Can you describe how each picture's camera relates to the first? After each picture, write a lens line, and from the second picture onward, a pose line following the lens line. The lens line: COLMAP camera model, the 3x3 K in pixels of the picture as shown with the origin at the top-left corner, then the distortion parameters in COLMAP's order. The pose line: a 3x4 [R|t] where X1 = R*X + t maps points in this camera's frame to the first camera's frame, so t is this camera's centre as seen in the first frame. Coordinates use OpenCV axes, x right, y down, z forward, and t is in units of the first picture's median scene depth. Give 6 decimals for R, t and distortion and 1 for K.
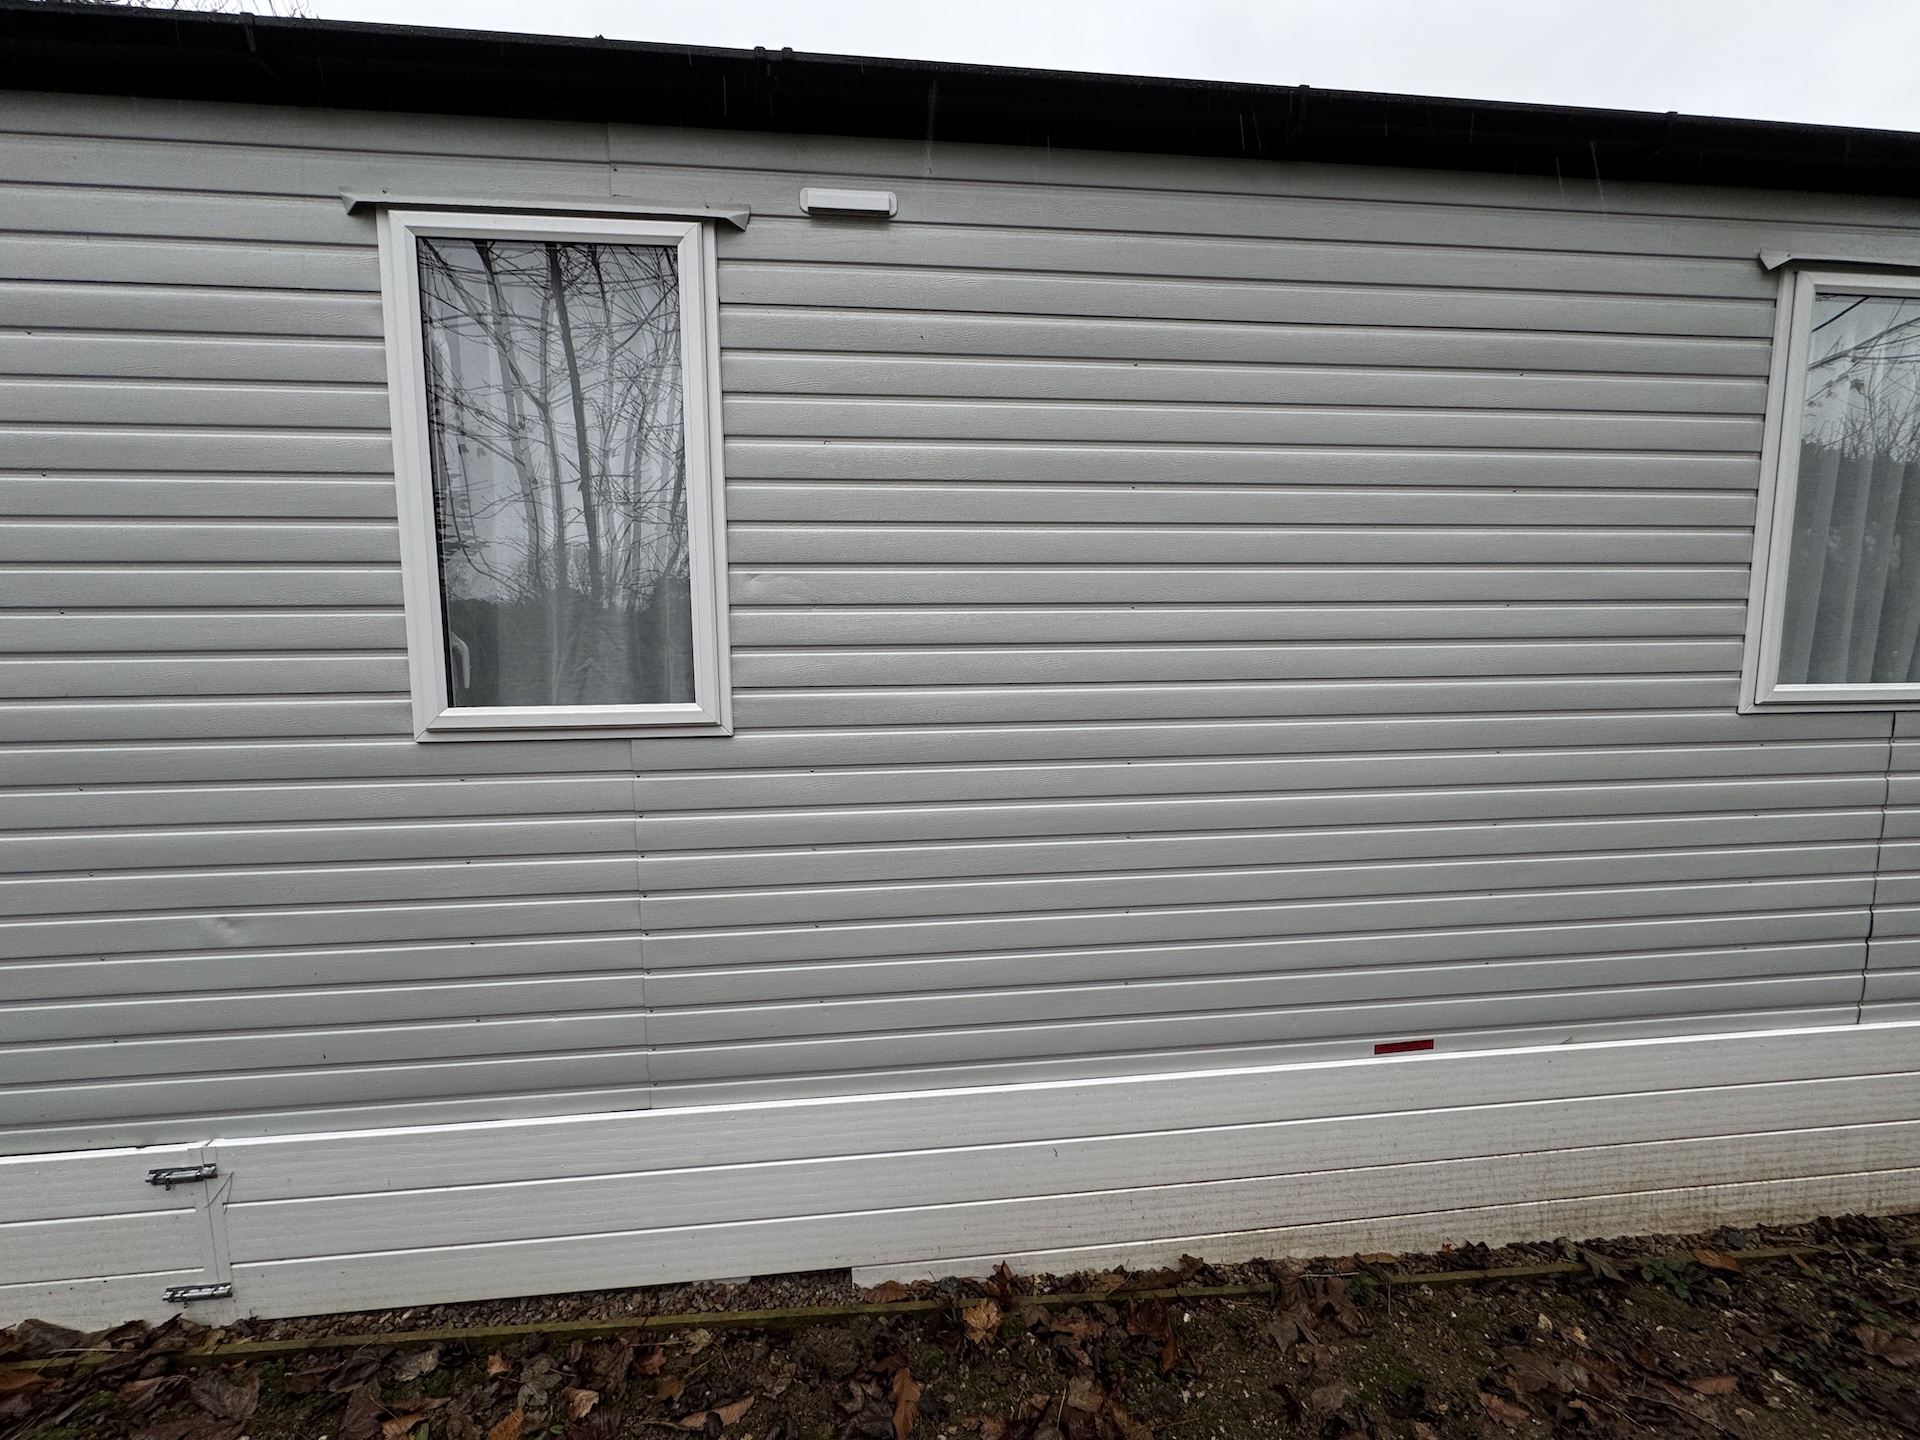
lens RADIAL K [[764.1, 0, 966.3], [0, 764.1, 720.2], [0, 0, 1]] dist [-0.001033, 0.001203]
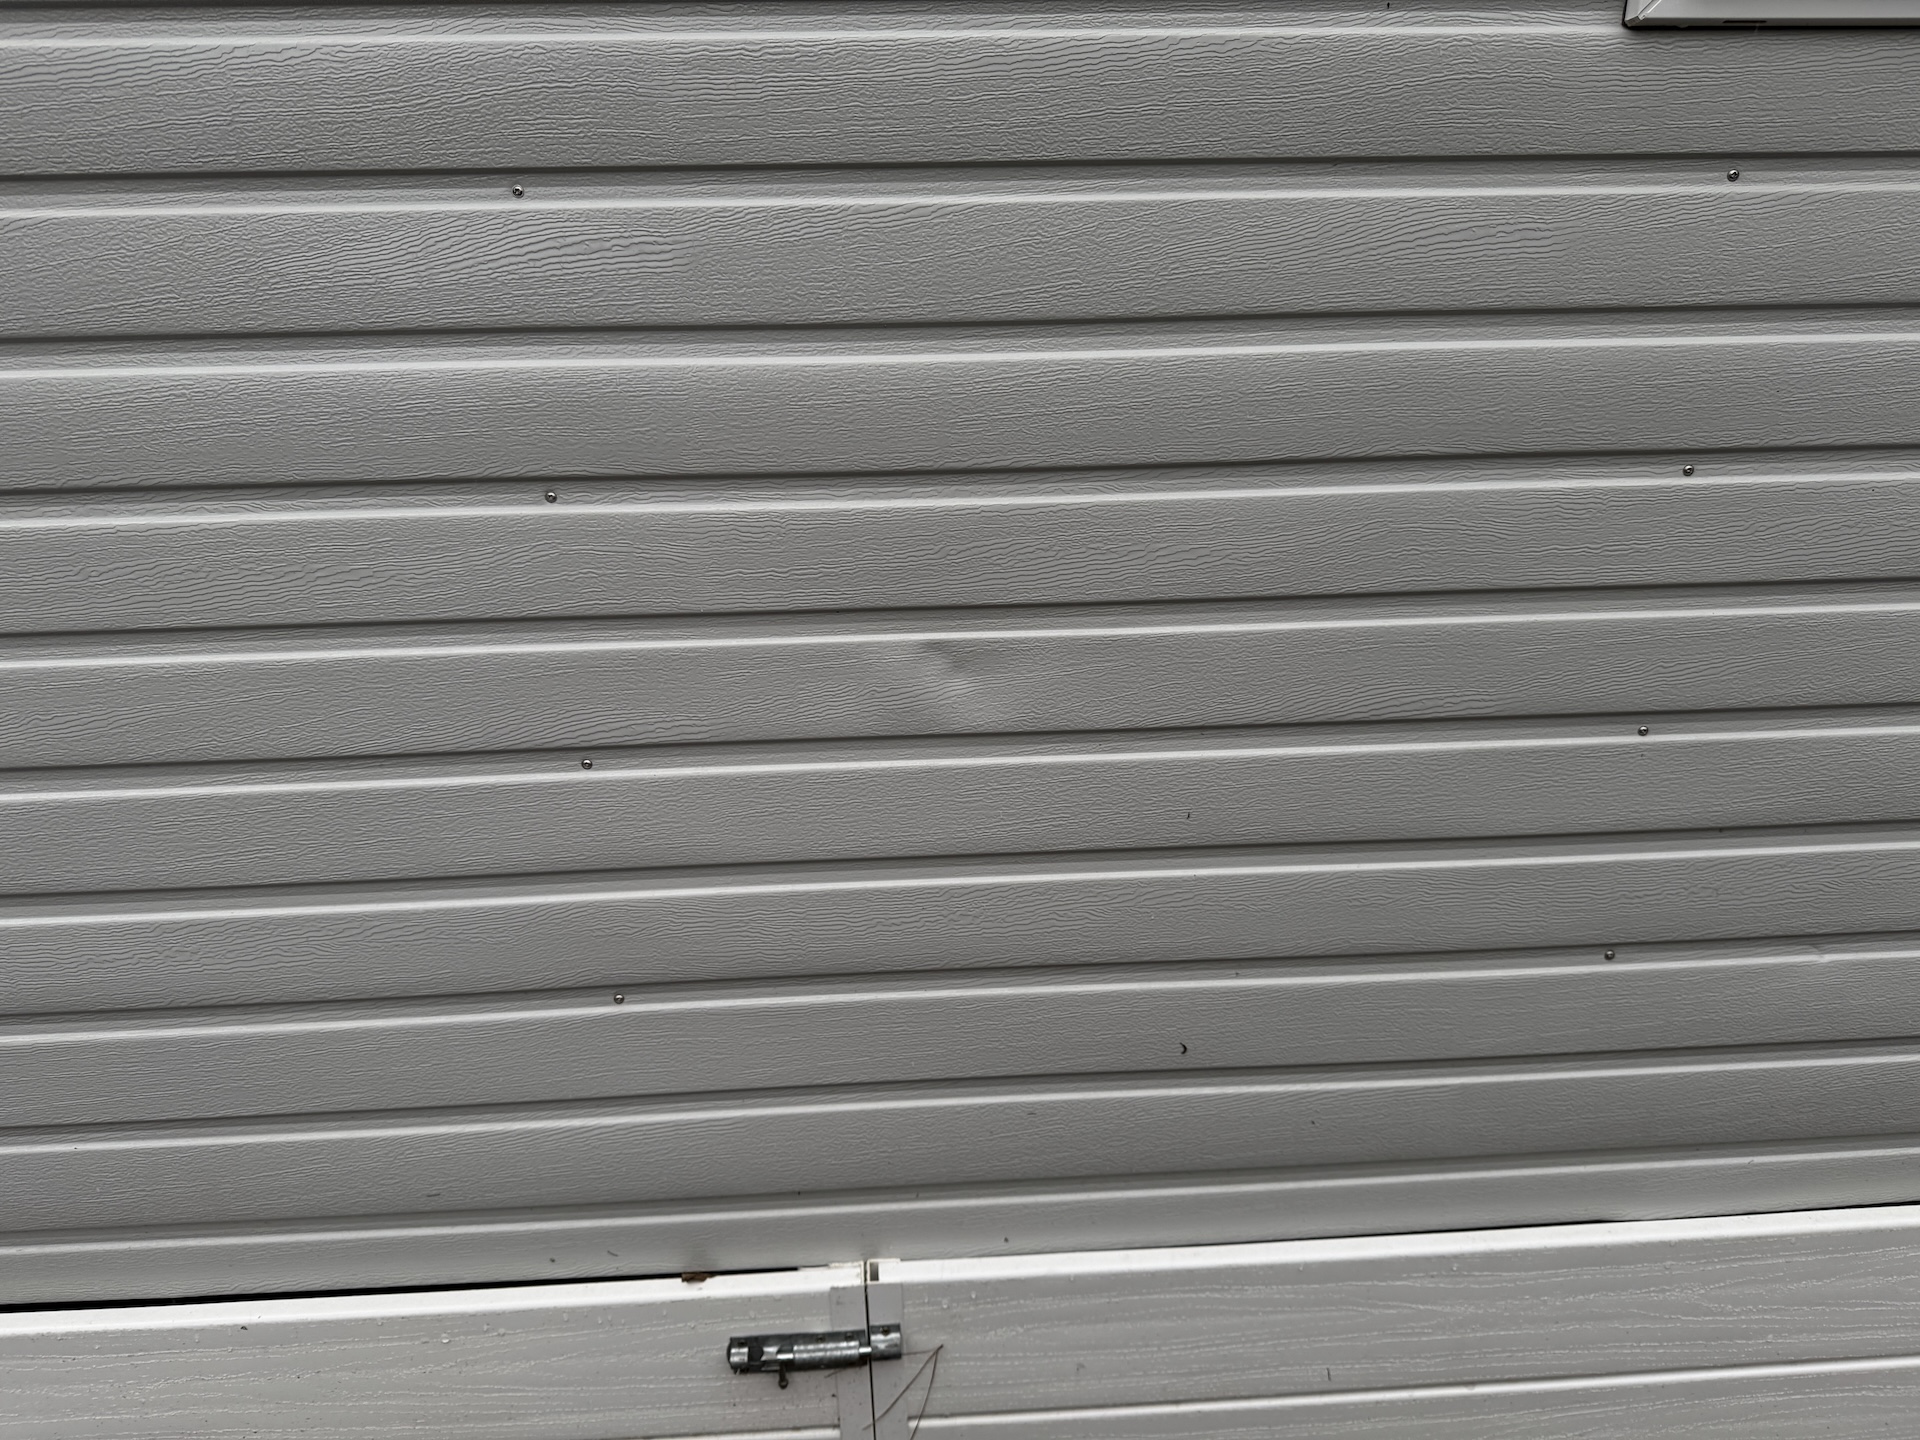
lens RADIAL K [[1344.9, 0, 959.1], [0, 1344.9, 721.7], [0, 0, 1]] dist [0.044935, -0.045229]
pose [[0.999324, 0.006645, -0.036159, -0.920558], [0.001425, 0.975787, 0.218719, 0.164888], [0.036737, -0.218623, 0.975118, 0.439277]]
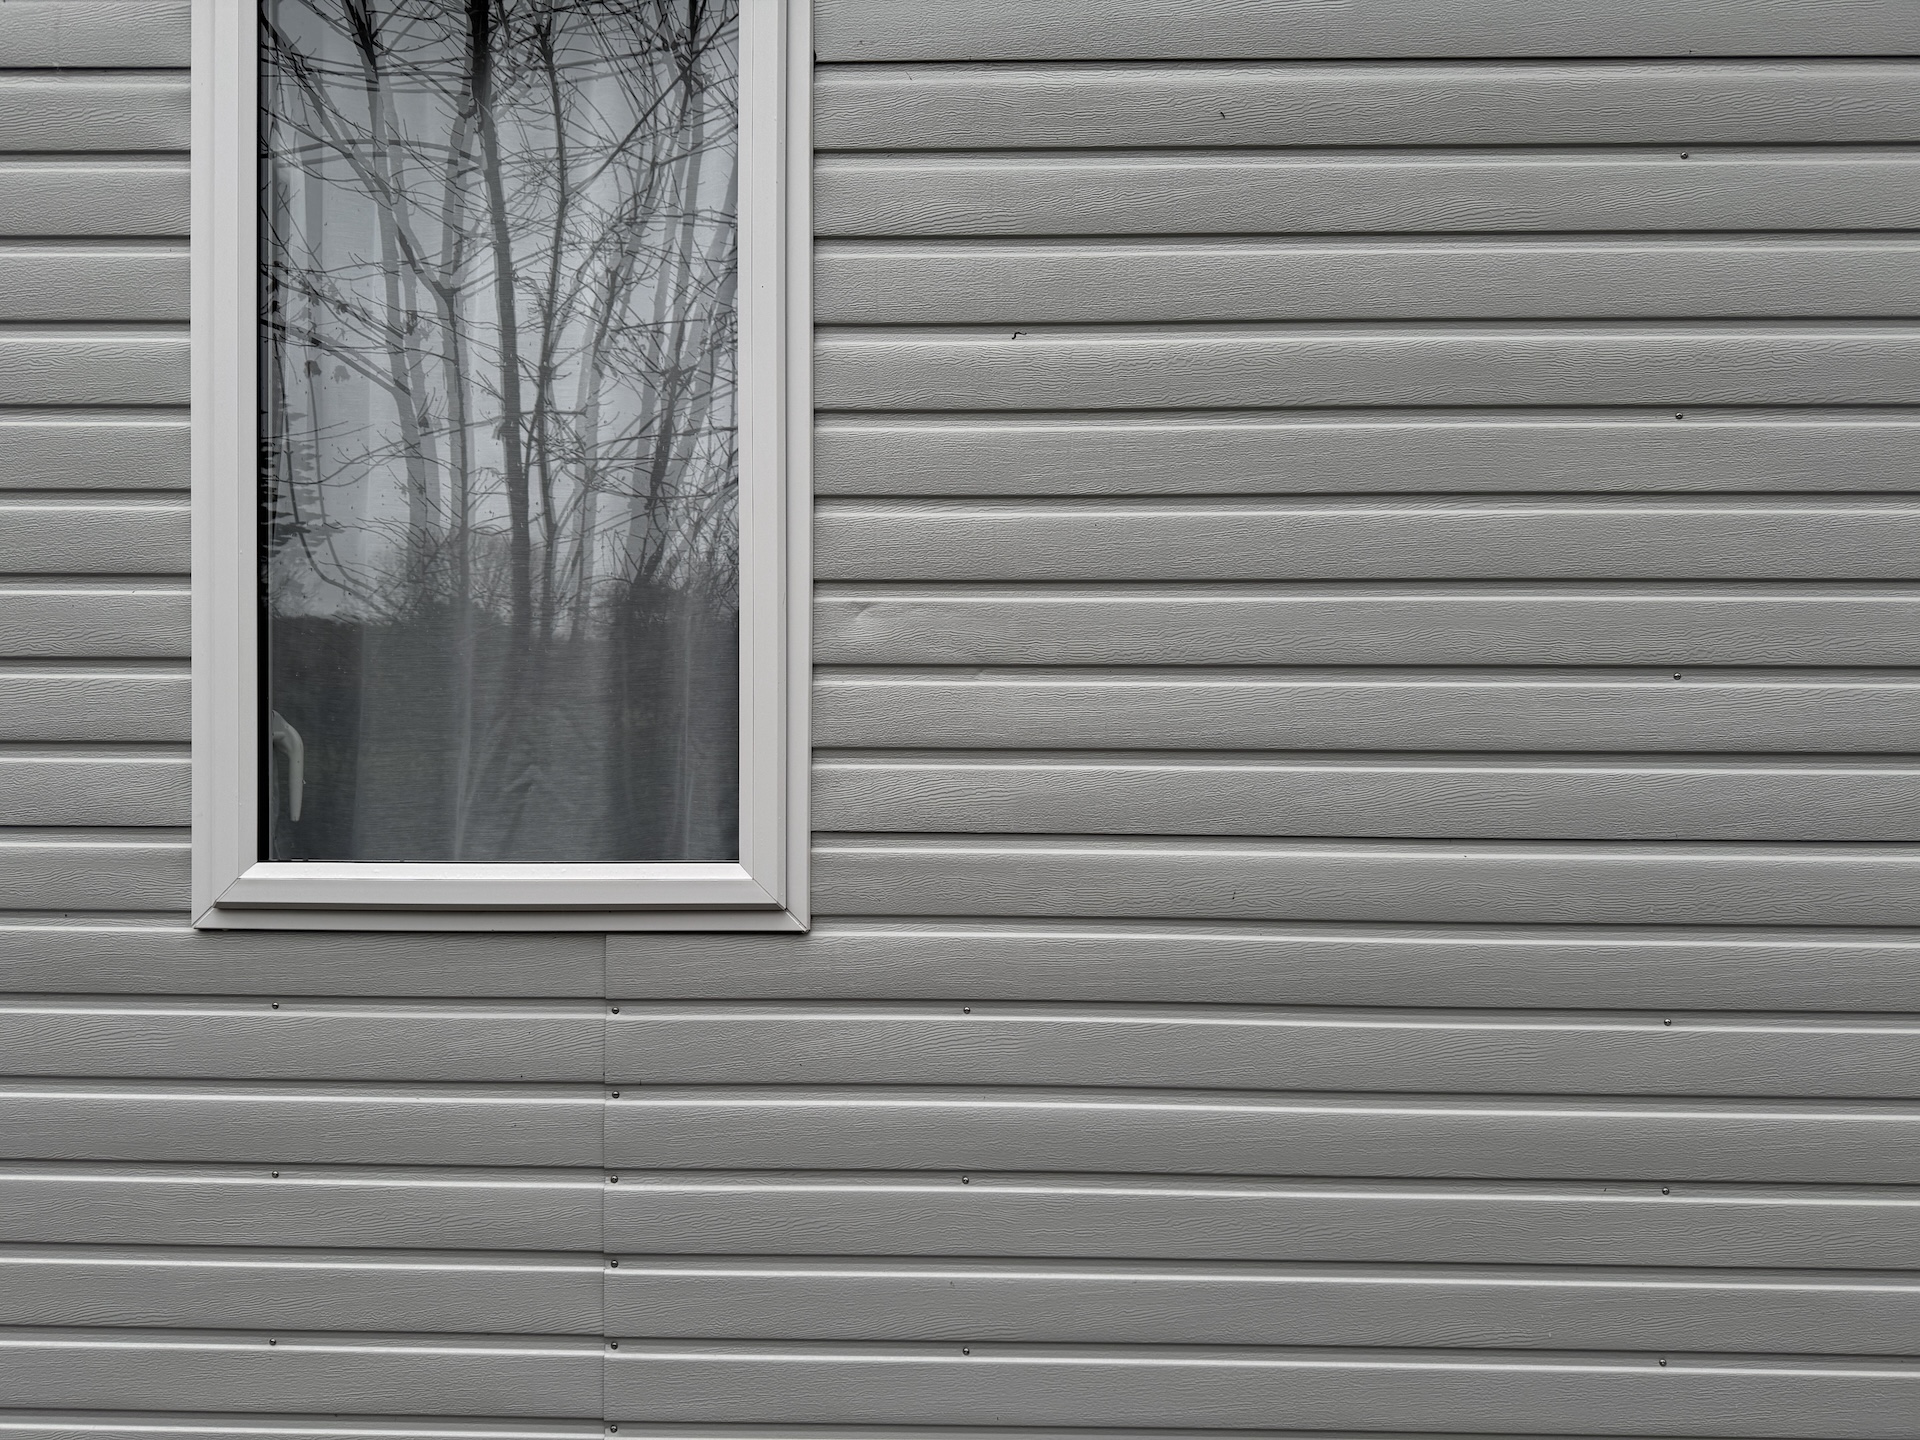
lens RADIAL K [[1344.9, 0, 958.6], [0, 1344.9, 727.6], [0, 0, 1]] dist [0.044935, -0.045229]
pose [[0.992378, 0.016467, -0.122128, -0.110051], [-0.025862, 0.996791, -0.075749, -0.046839], [0.120489, 0.078330, 0.989620, 0.160000]]
